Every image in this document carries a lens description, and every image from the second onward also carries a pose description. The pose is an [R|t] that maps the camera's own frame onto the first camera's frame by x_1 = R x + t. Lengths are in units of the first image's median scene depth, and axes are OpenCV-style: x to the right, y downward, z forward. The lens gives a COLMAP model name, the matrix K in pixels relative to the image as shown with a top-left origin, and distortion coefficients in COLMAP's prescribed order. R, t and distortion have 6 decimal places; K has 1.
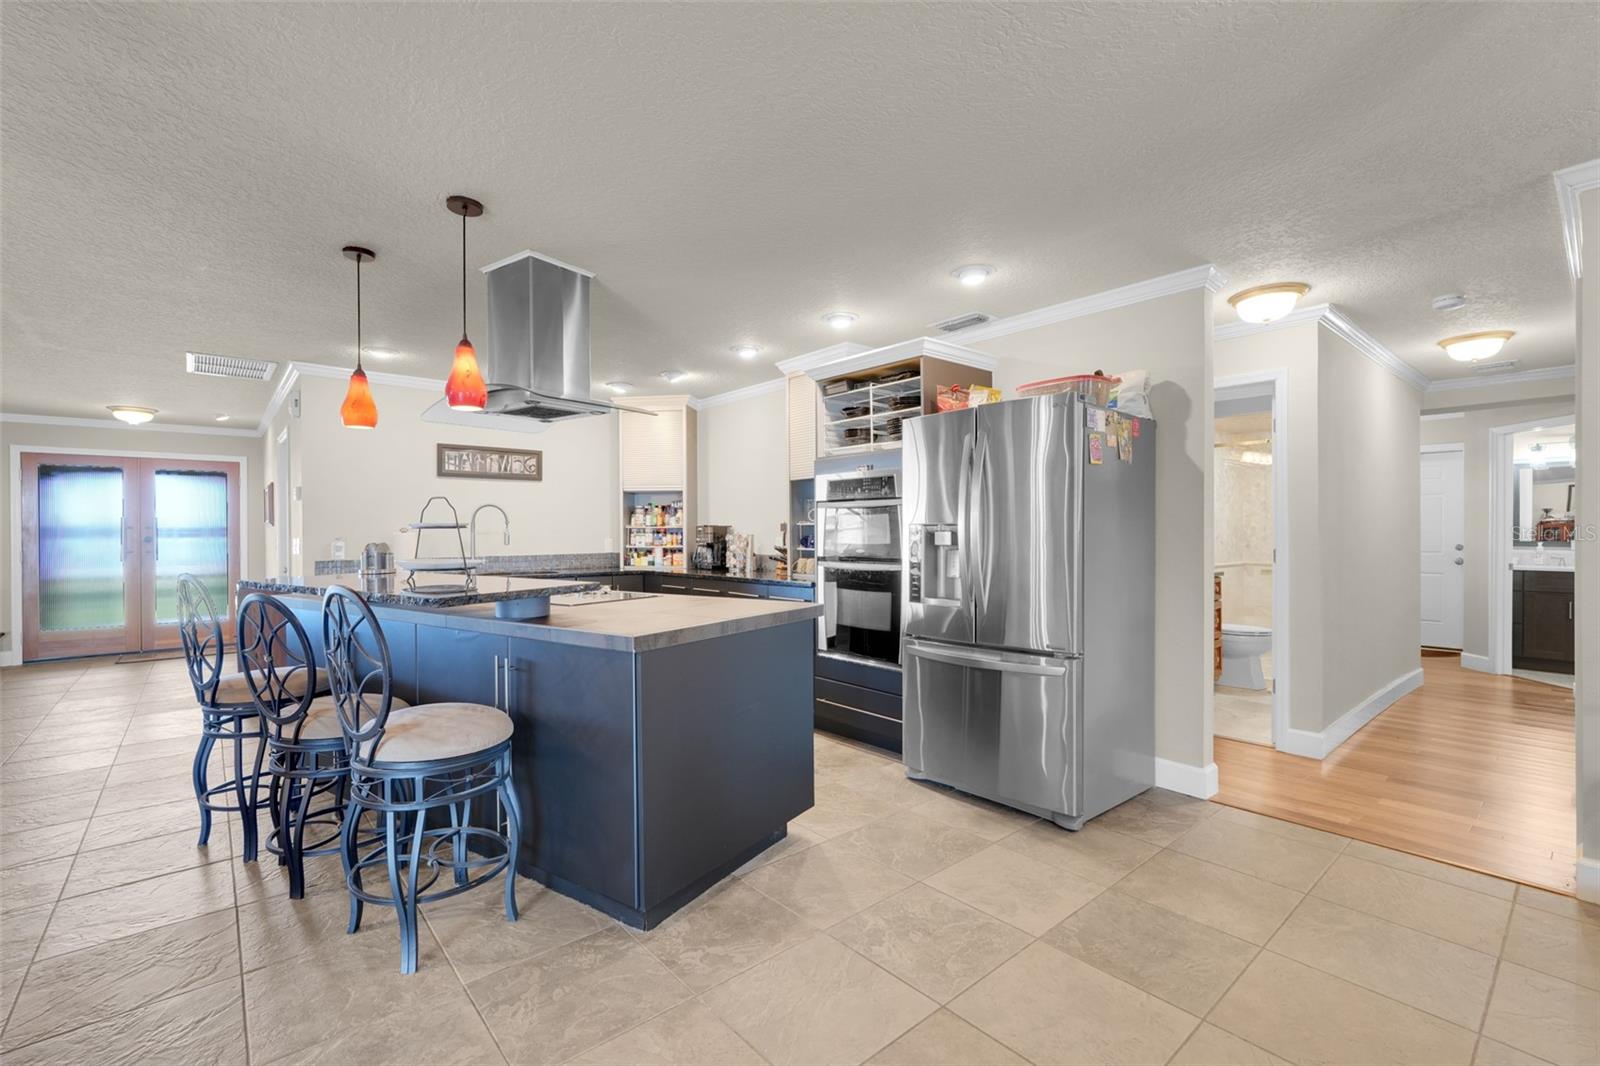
lens RADIAL K [[701.2, 0, 793.5], [0, 701.2, 534.5], [0, 0, 1]] dist [-0.006758, 0.002251]
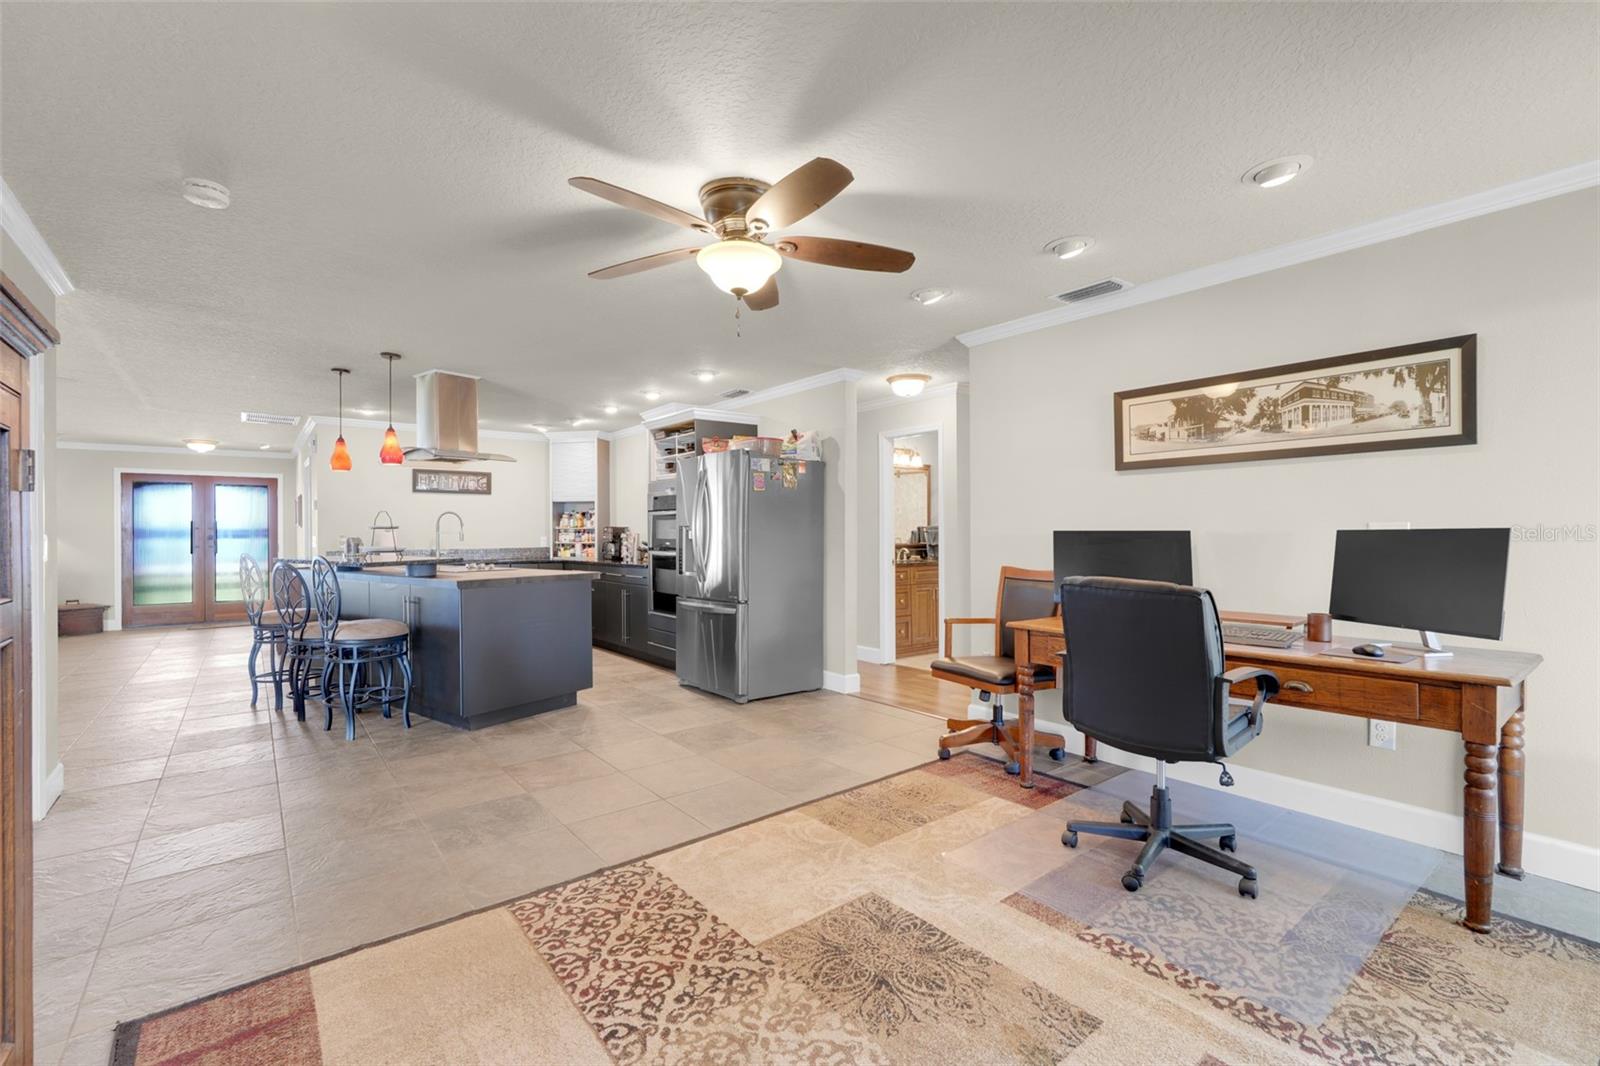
lens RADIAL K [[701.2, 0, 792.0], [0, 701.2, 532.1], [0, 0, 1]] dist [-0.006758, 0.002251]
pose [[0.999219, -0.001021, -0.039497, 0.339007], [0.000844, 0.999990, -0.004488, 0.004679], [0.039501, 0.004451, 0.999210, -0.413187]]
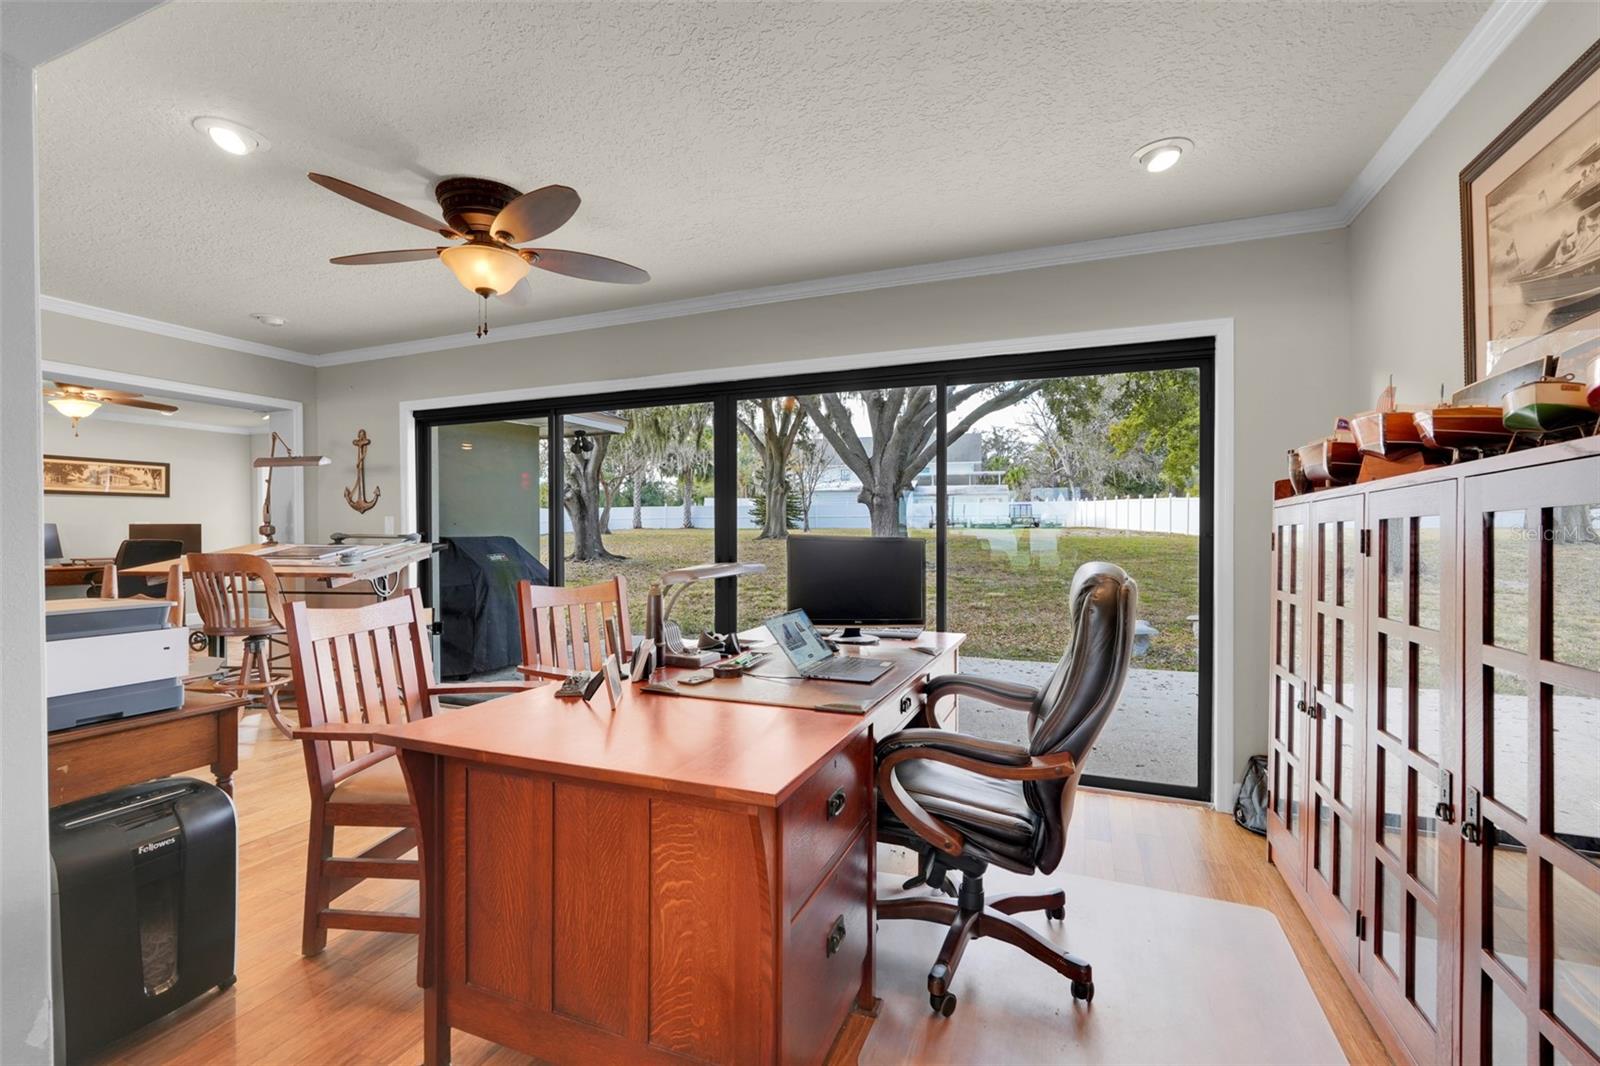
lens RADIAL K [[701.2, 0, 802.0], [0, 701.2, 535.5], [0, 0, 1]] dist [-0.006758, 0.002251]
pose [[-0.456081, -0.004836, 0.889925, -4.446496], [0.004153, 0.999963, 0.007562, 0.050739], [-0.889929, 0.007145, -0.456044, -0.532196]]
